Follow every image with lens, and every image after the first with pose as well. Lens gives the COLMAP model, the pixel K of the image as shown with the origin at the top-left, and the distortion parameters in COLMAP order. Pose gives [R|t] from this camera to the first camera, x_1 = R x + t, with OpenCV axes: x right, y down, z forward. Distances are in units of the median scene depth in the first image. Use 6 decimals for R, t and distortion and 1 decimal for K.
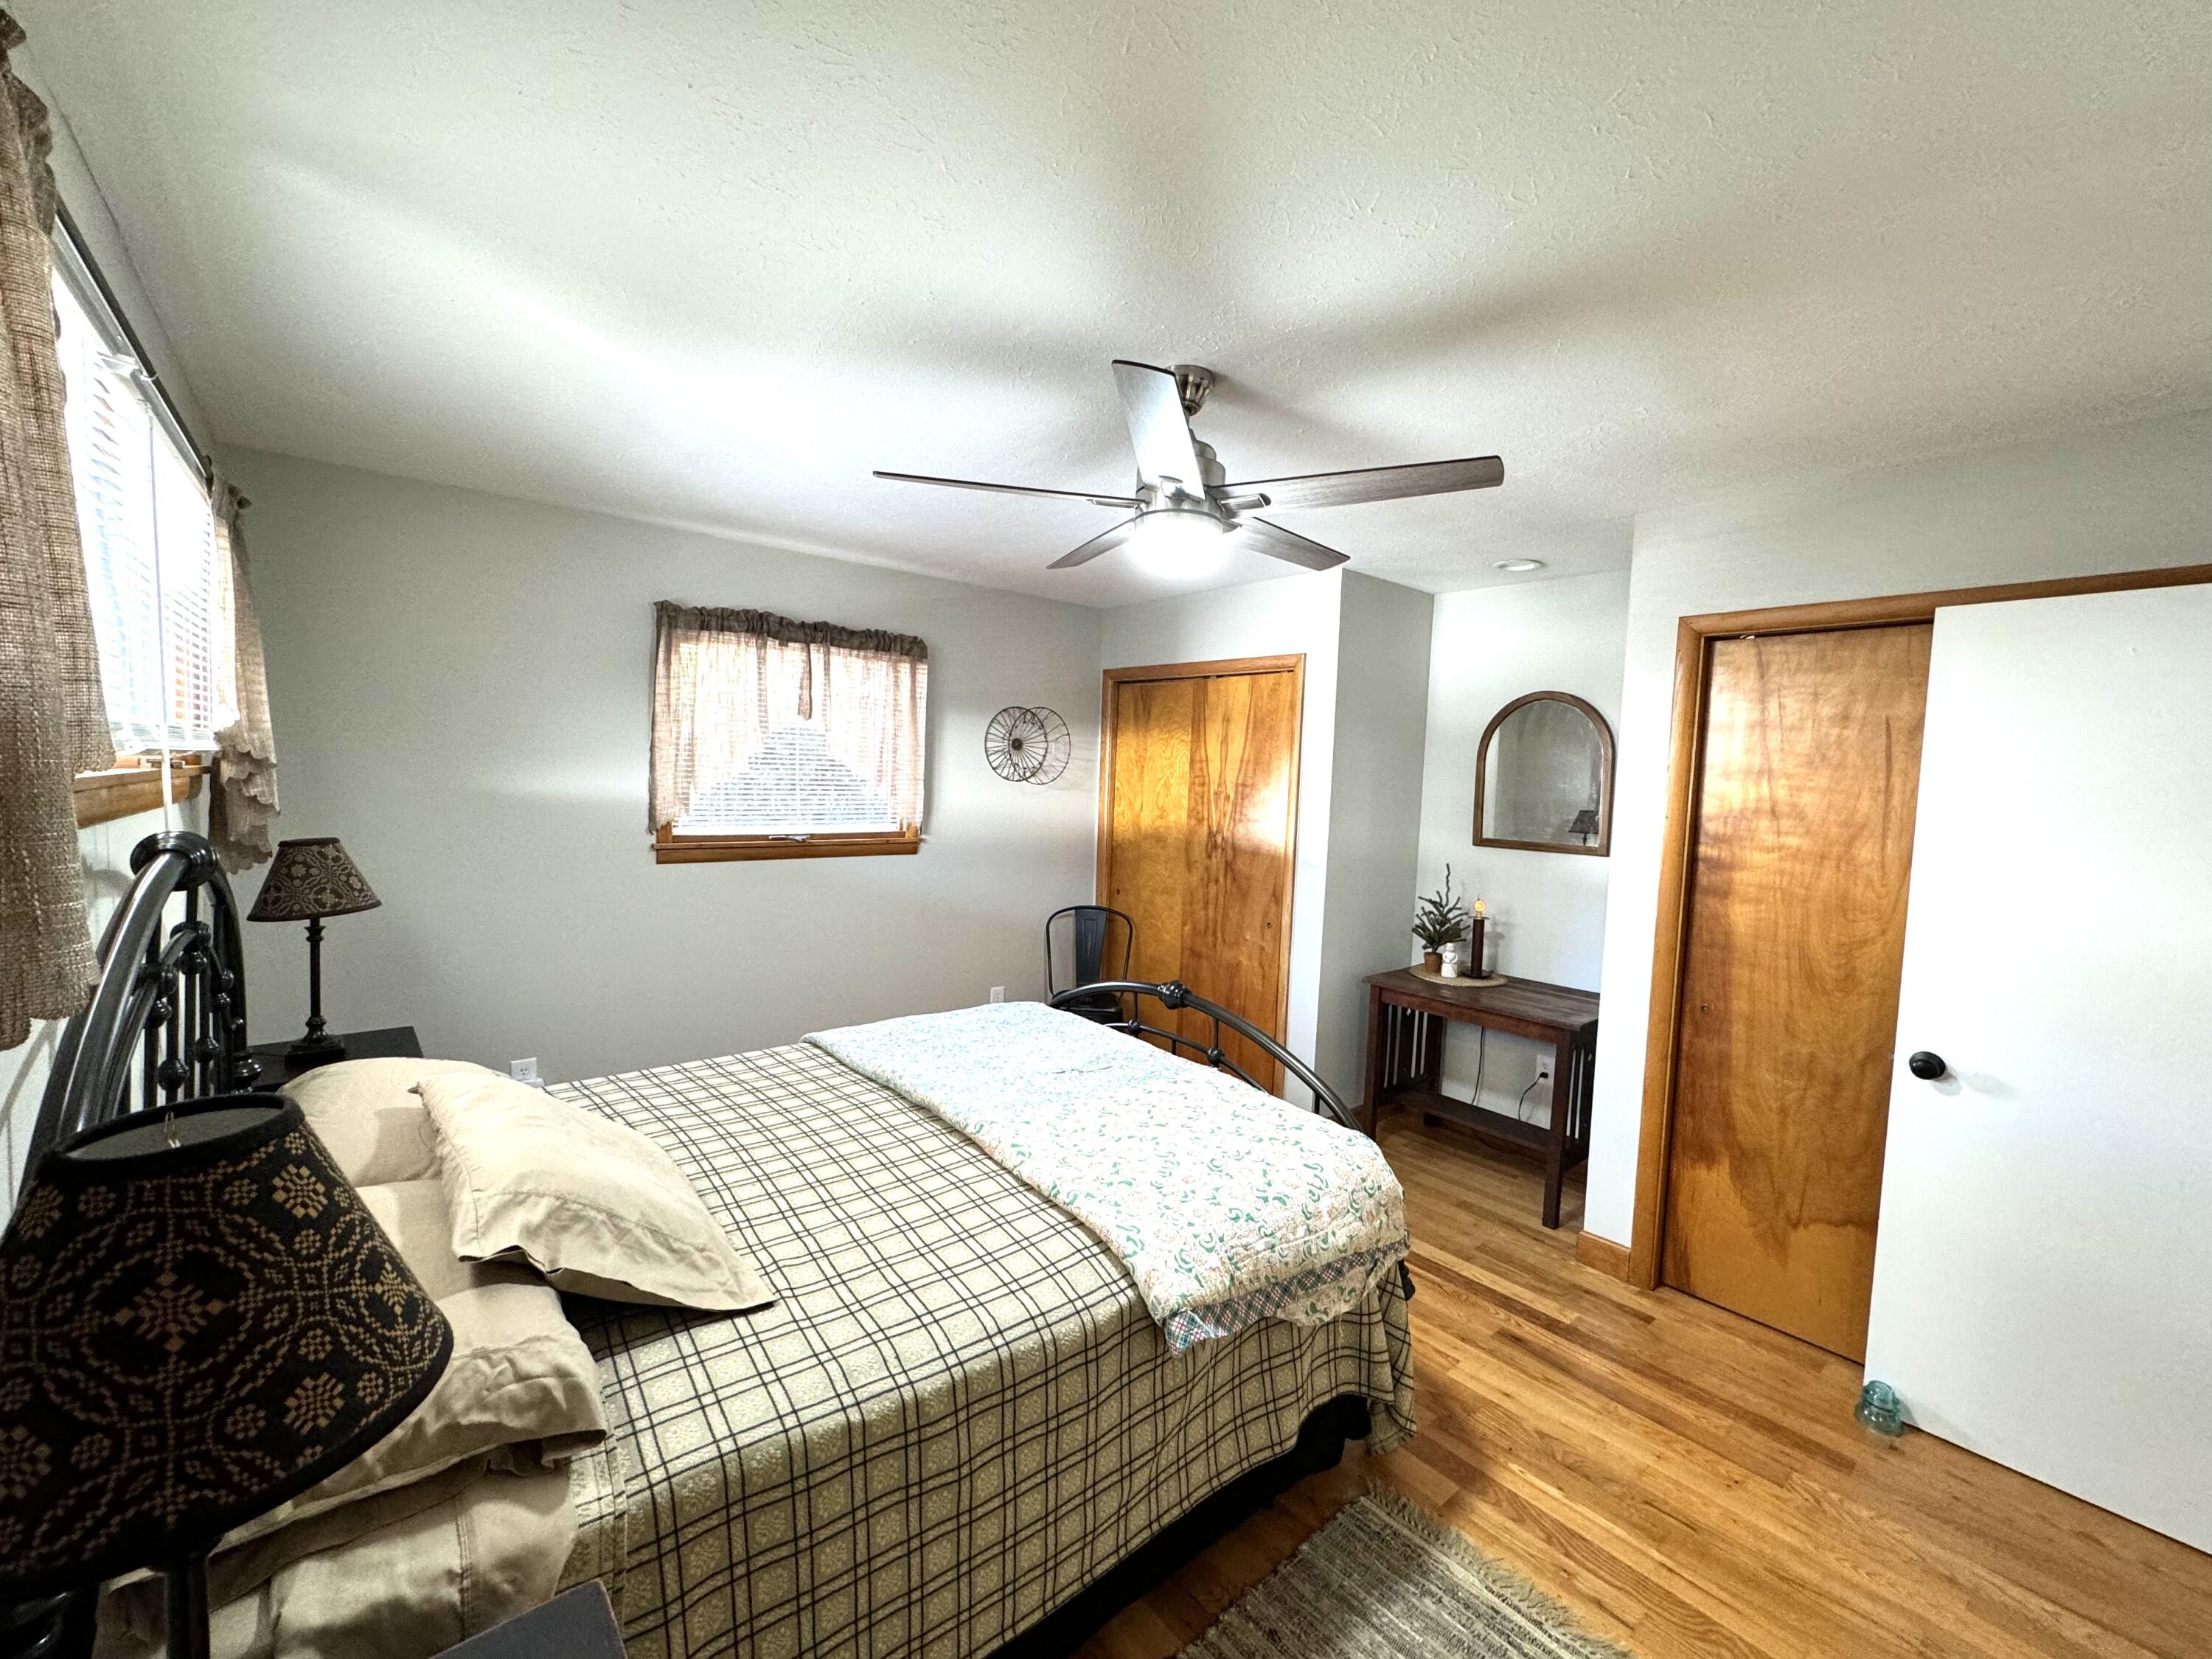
lens RADIAL K [[887.0, 0, 1103.9], [0, 887.0, 824.9], [0, 0, 1]] dist [-0.001769, -0.000102]
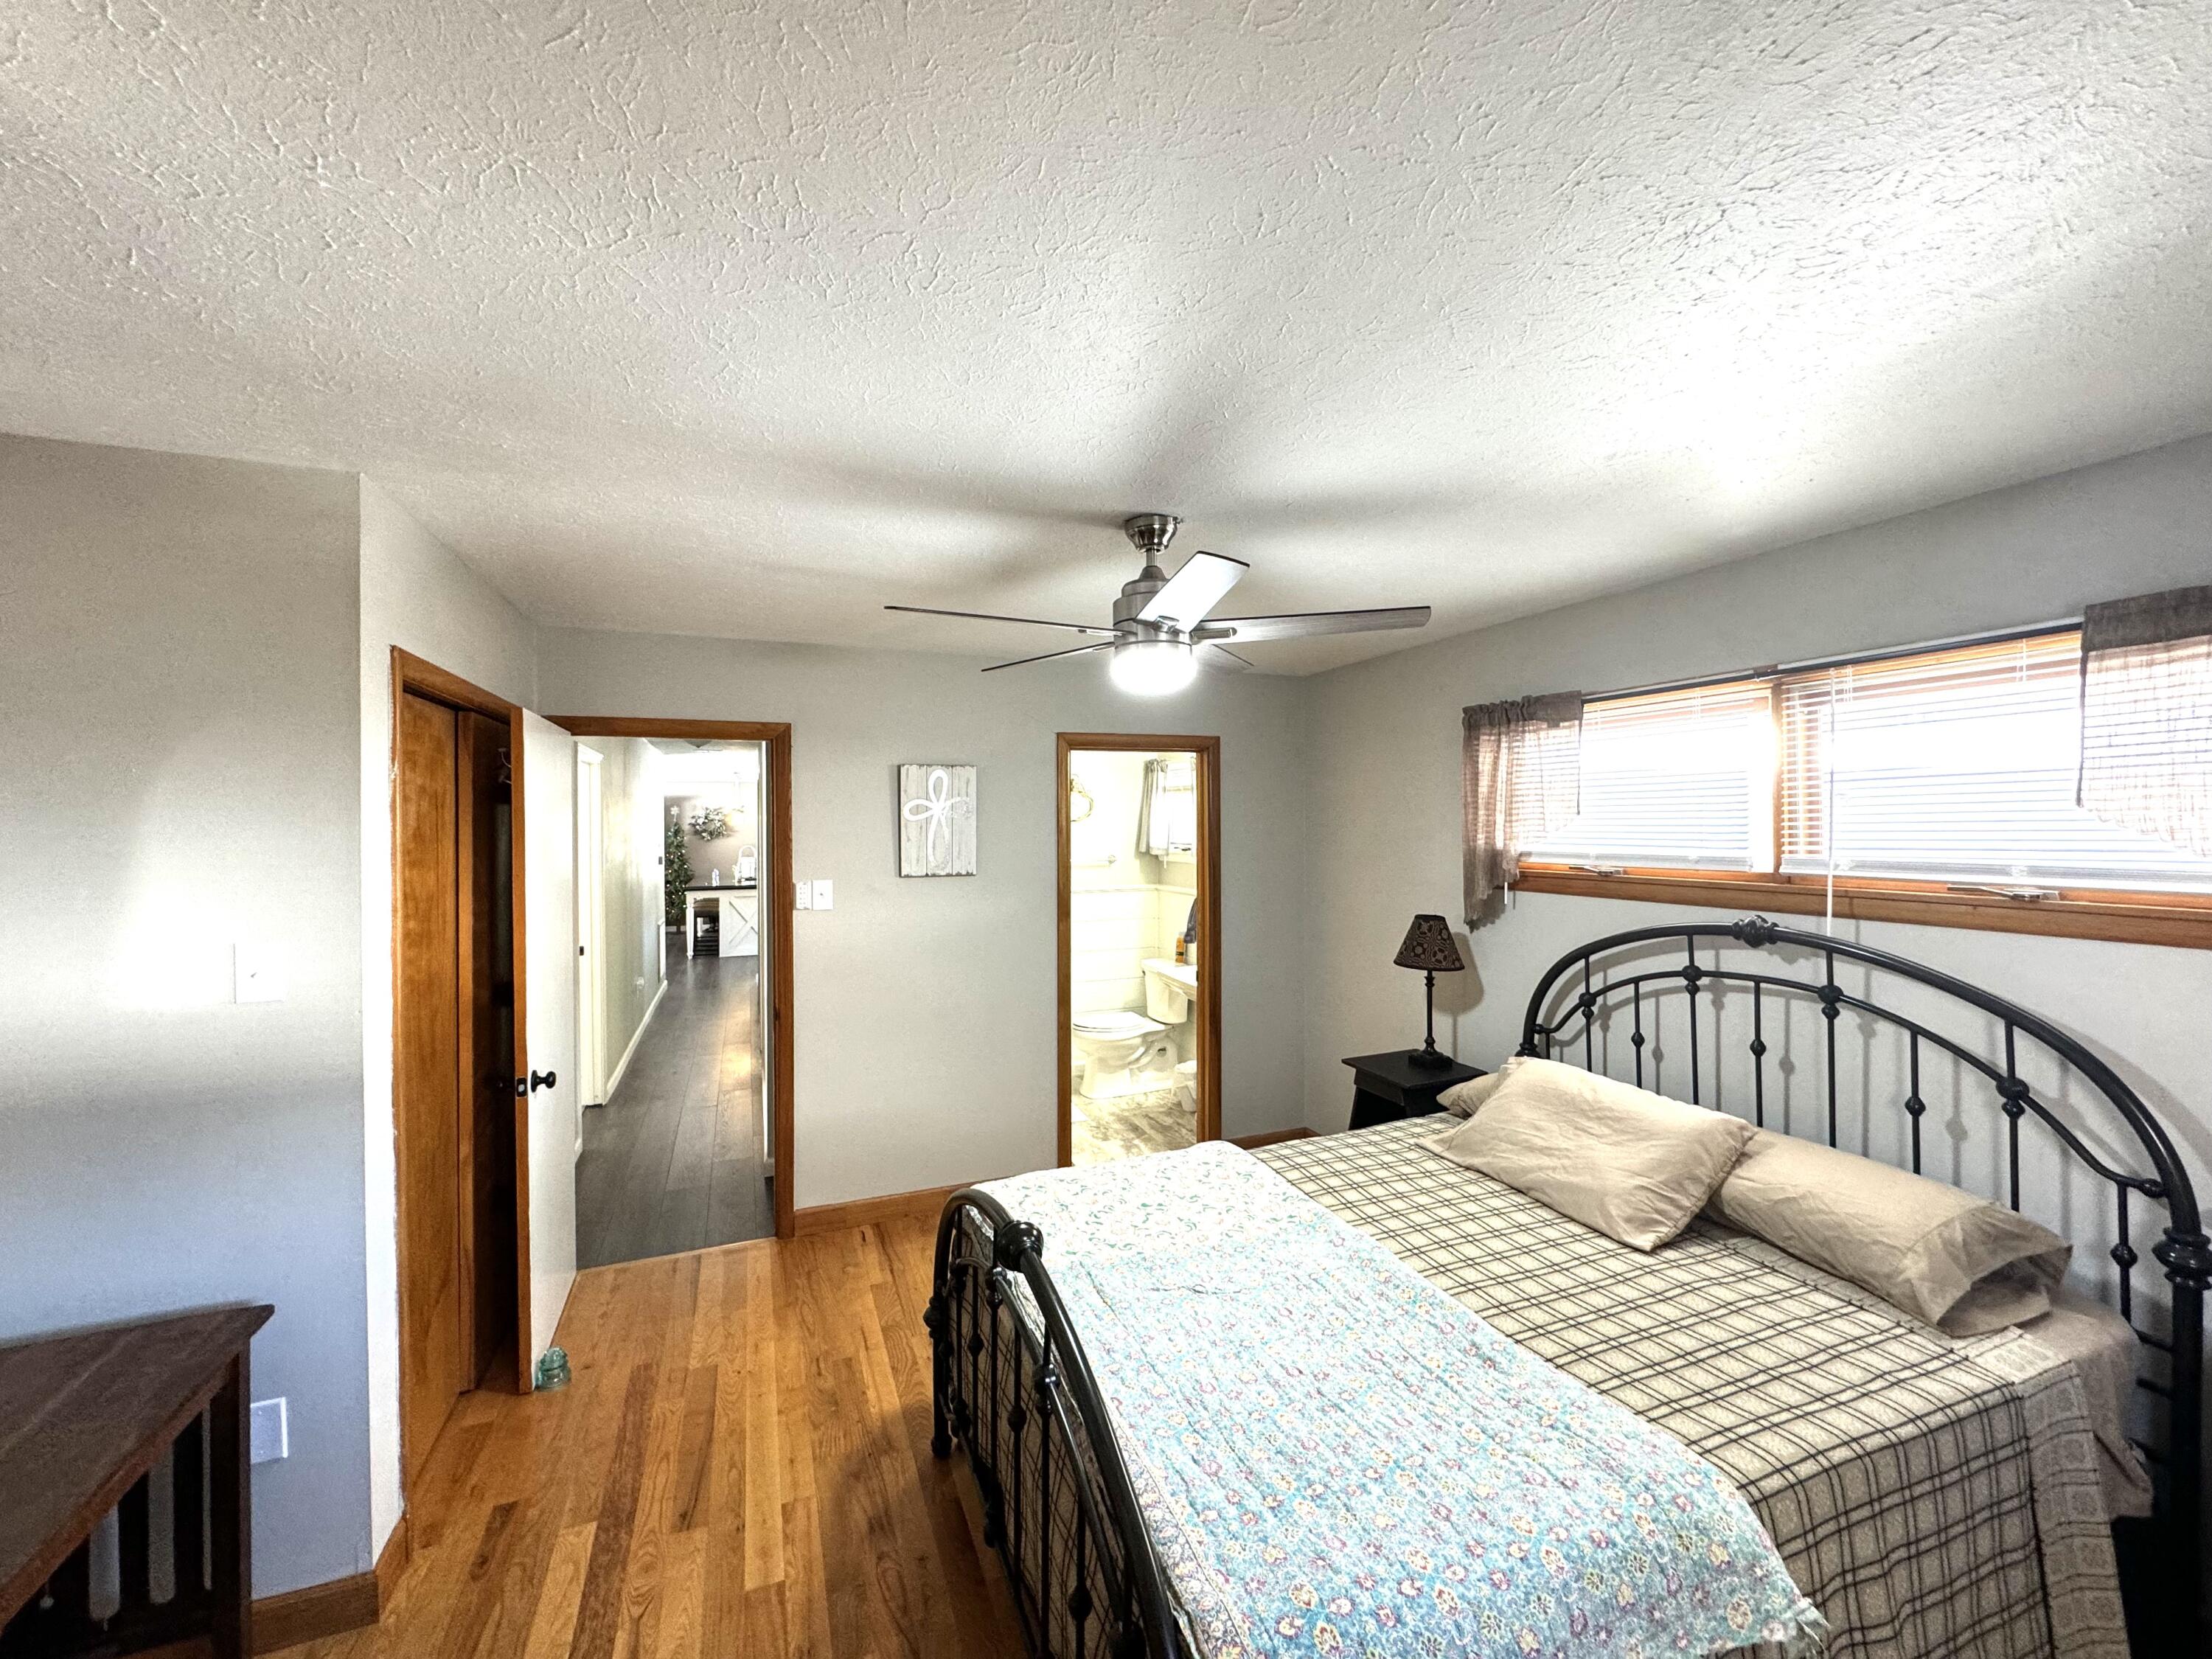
lens RADIAL K [[887.0, 0, 1105.2], [0, 887.0, 822.0], [0, 0, 1]] dist [-0.001769, -0.000102]
pose [[-0.947406, -0.035272, 0.318084, -0.118546], [-0.014526, 0.997623, 0.067359, -0.107120], [-0.319704, 0.059196, -0.945667, 1.176144]]
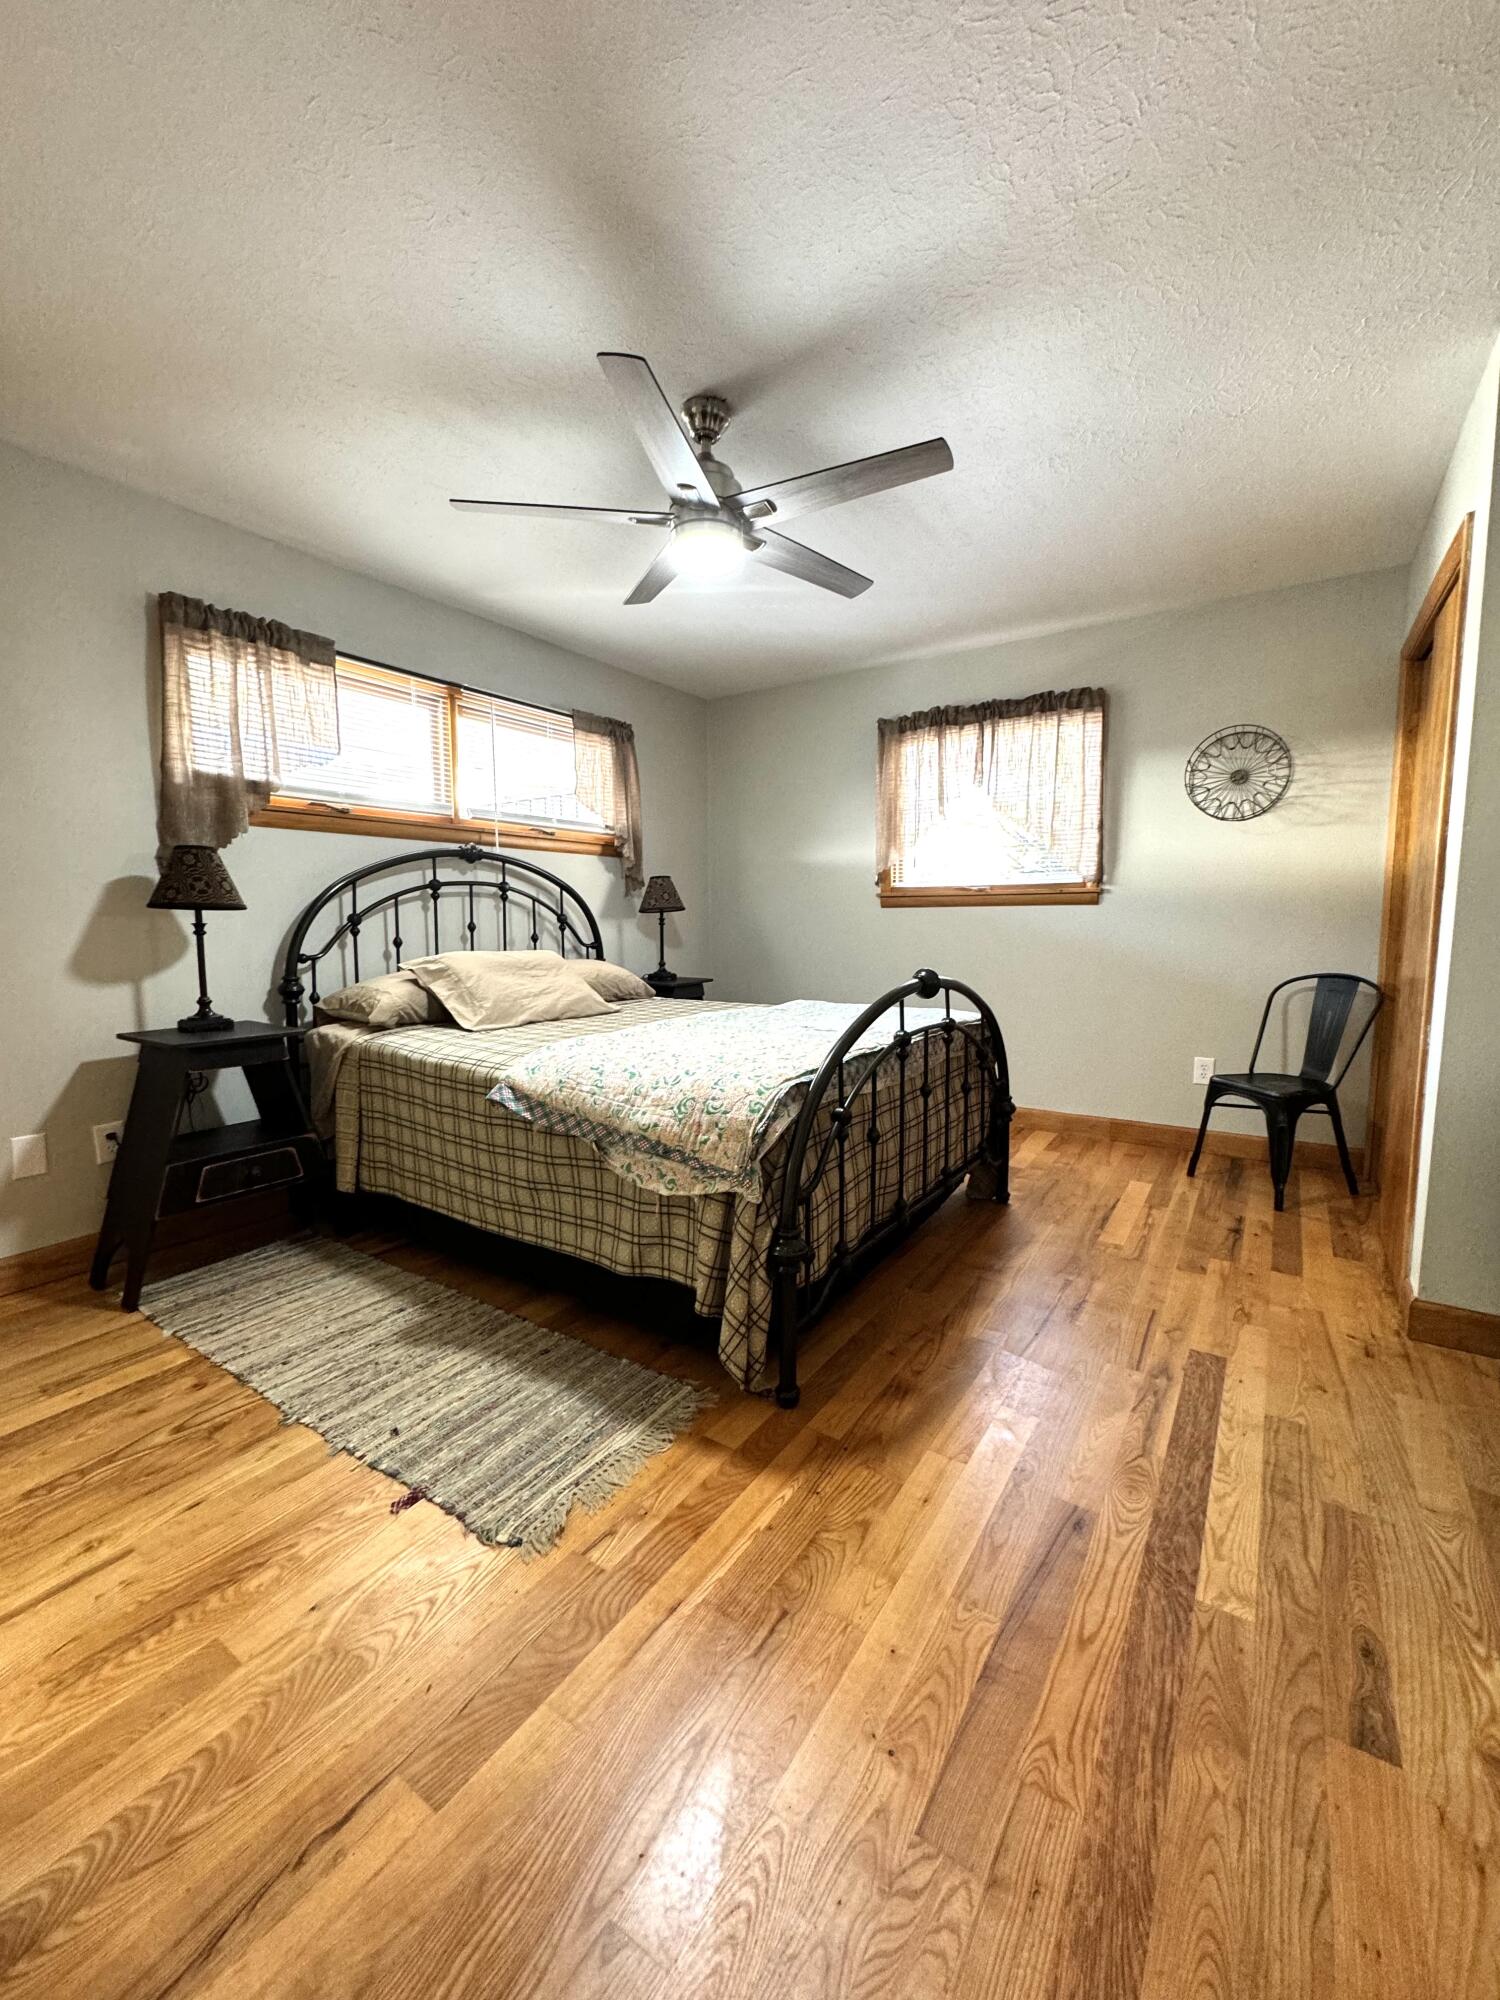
lens RADIAL K [[802.0, 0, 754.9], [0, 802.0, 995.9], [0, 0, 1]] dist [-0.001769, -0.000102]
pose [[0.279562, 0.055662, -0.958513, 0.670263], [-0.040221, 0.998121, 0.046231, 0.131594], [0.959285, 0.025627, 0.281275, 0.436124]]
